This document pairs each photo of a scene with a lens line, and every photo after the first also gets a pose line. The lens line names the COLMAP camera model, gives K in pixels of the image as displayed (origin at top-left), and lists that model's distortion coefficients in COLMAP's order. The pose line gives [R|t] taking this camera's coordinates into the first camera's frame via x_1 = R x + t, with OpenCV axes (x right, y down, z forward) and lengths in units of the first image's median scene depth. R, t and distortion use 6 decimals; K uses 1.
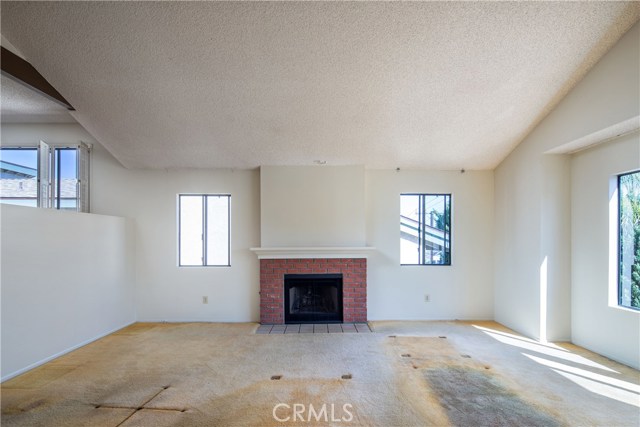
lens RADIAL K [[323.4, 0, 315.5], [0, 323.4, 241.5], [0, 0, 1]] dist [0.003647, 0.000690]
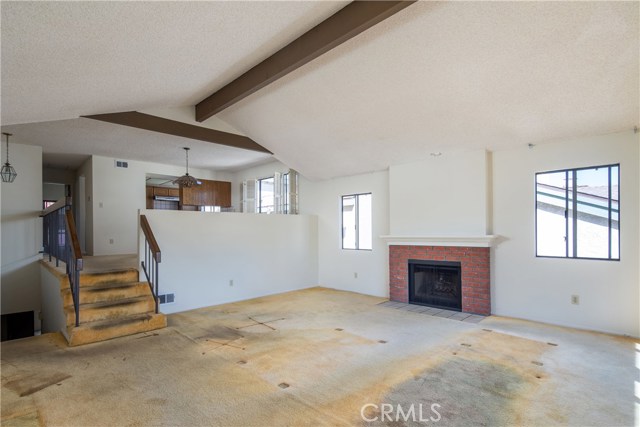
lens RADIAL K [[323.4, 0, 317.7], [0, 323.4, 236.7], [0, 0, 1]] dist [0.003647, 0.000690]
pose [[0.690140, 0.007413, -0.723638, 0.502547], [0.008411, 0.999798, 0.018263, -0.000464], [0.723627, -0.018691, 0.689938, -0.004292]]
